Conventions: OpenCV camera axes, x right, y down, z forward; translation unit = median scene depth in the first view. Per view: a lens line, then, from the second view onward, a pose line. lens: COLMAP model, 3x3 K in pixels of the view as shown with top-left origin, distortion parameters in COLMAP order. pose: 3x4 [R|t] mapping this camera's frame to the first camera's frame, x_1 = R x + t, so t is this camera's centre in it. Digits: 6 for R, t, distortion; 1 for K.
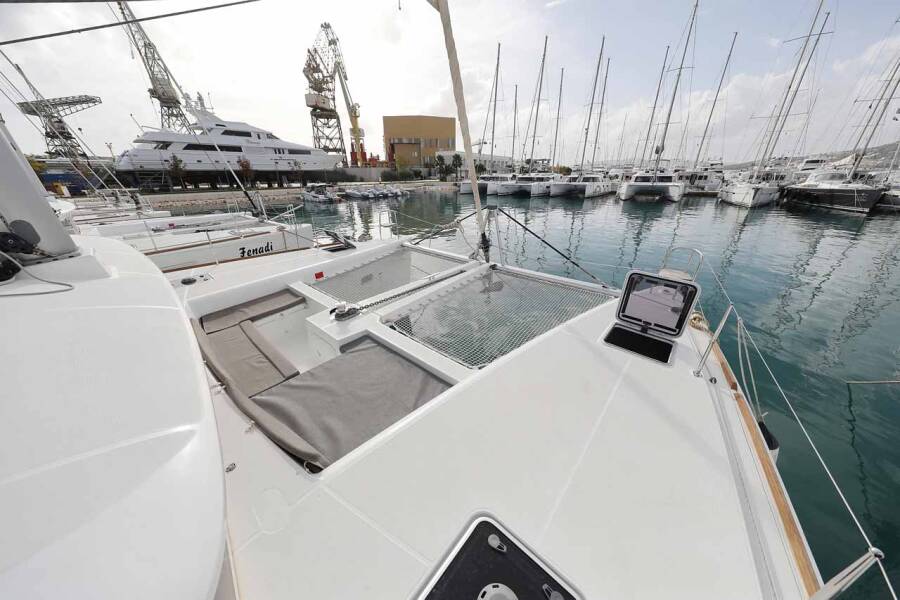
lens RADIAL K [[289.6, 0, 450.7], [0, 289.6, 296.3], [0, 0, 1]] dist [-0.000668, -0.000017]
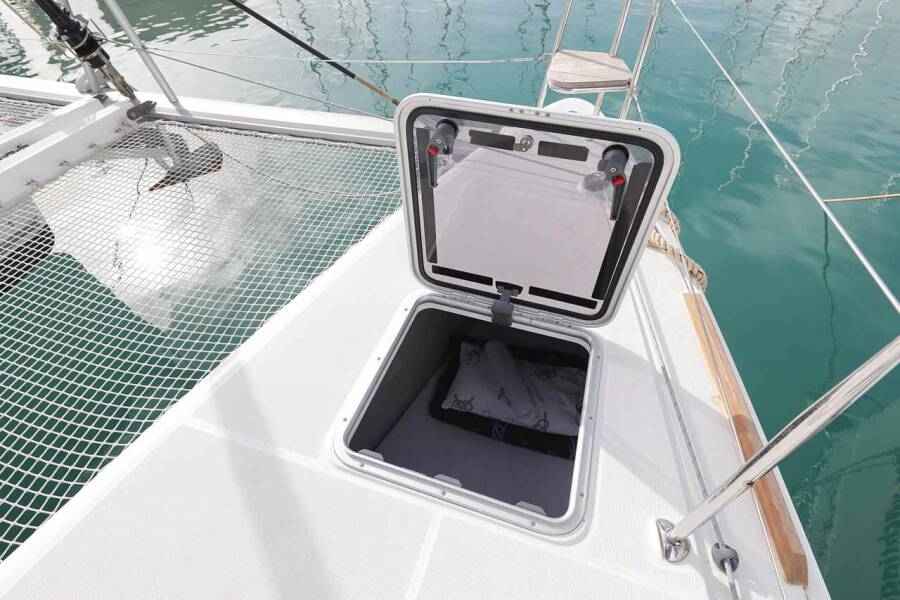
lens RADIAL K [[457.6, 0, 449.5], [0, 457.6, 300.5], [0, 0, 1]] dist [0.002003, 0.000029]
pose [[0.920328, -0.286481, 0.266319, 0.521149], [0.174548, 0.910107, 0.375817, -0.074498], [-0.350043, -0.299389, 0.887601, 0.644010]]
